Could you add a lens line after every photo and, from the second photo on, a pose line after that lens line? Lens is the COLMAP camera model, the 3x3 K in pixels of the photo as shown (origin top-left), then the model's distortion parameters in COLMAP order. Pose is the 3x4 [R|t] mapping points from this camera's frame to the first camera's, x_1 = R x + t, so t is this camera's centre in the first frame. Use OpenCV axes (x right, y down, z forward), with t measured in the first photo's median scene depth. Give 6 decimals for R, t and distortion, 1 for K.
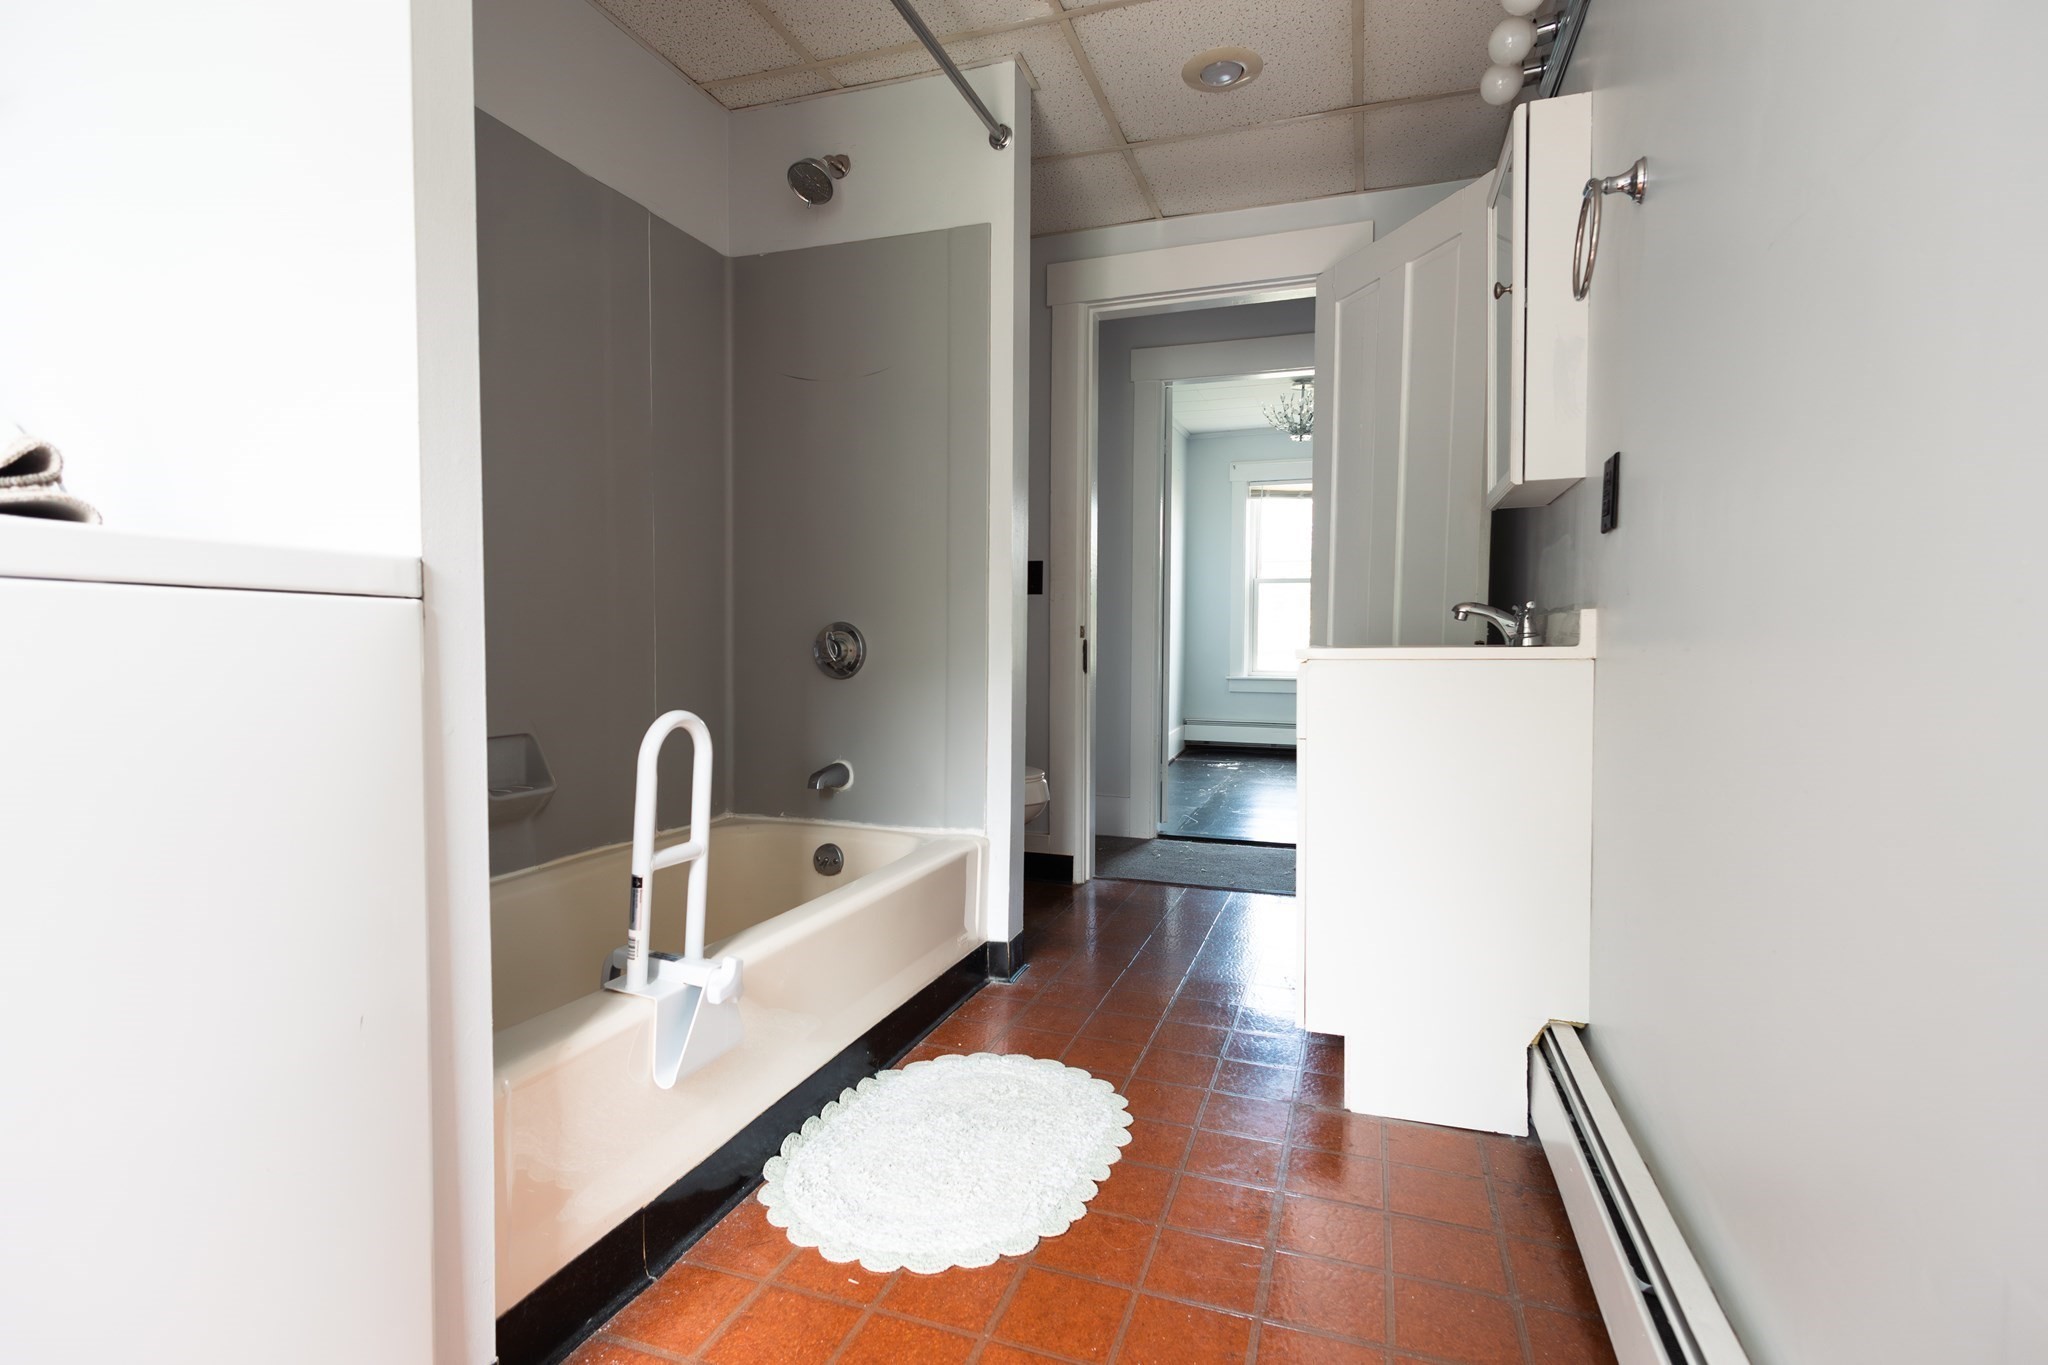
lens RADIAL K [[984.1, 0, 1023.7], [0, 984.1, 679.3], [0, 0, 1]] dist [0.010600, -0.000350]
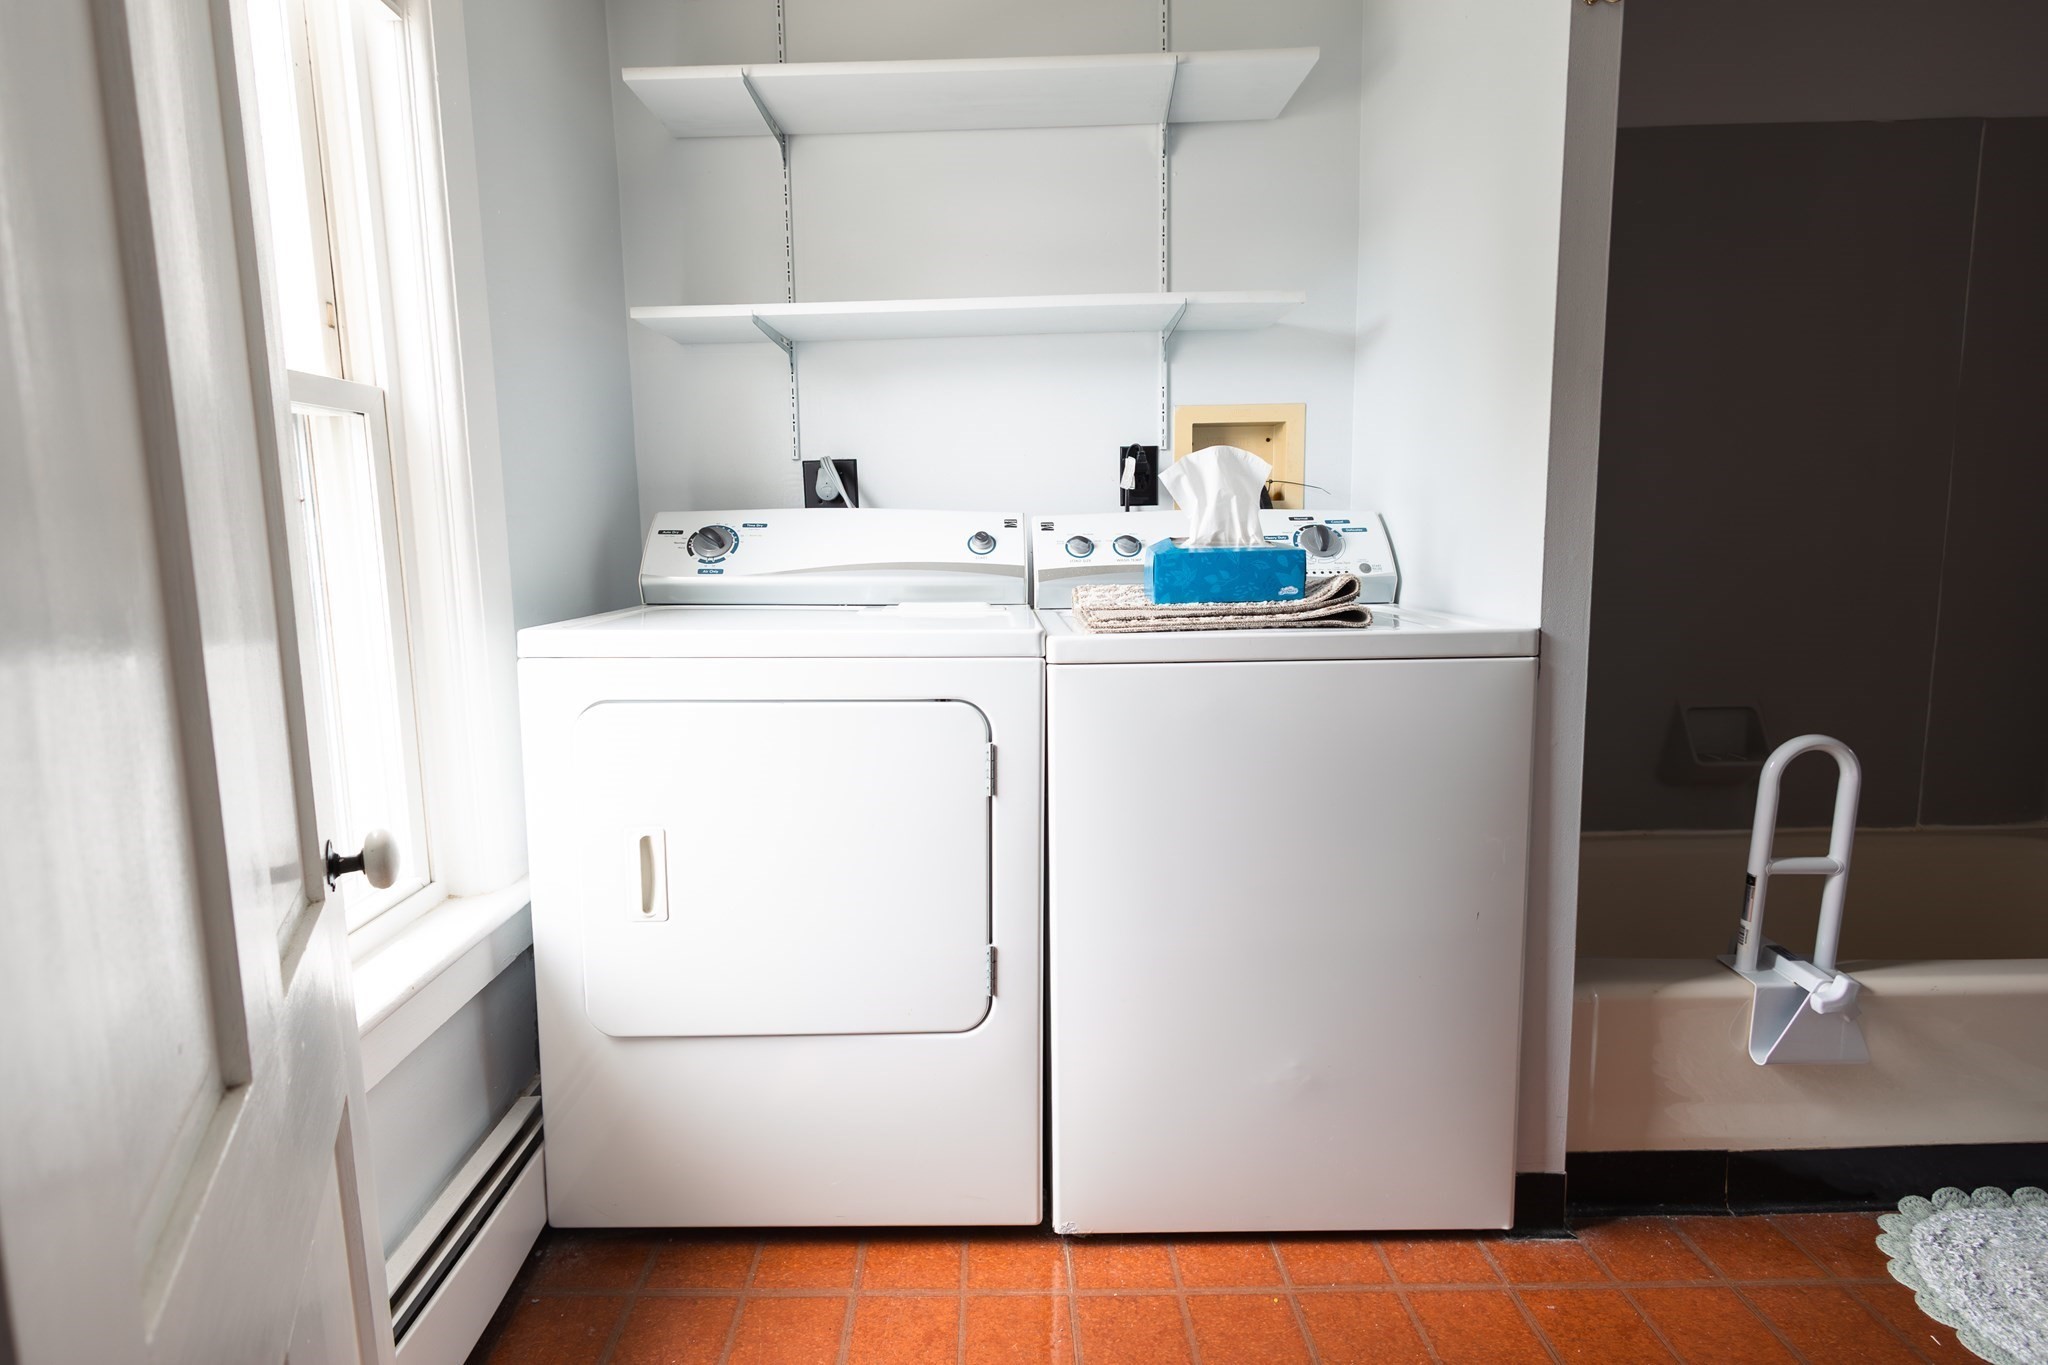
lens RADIAL K [[984.1, 0, 1022.4], [0, 984.1, 688.9], [0, 0, 1]] dist [0.010600, -0.000350]
pose [[0.335784, 0.111764, -0.935285, 0.362866], [-0.006606, 0.993191, 0.116312, -0.137811], [0.941916, -0.032877, 0.334236, -0.159054]]
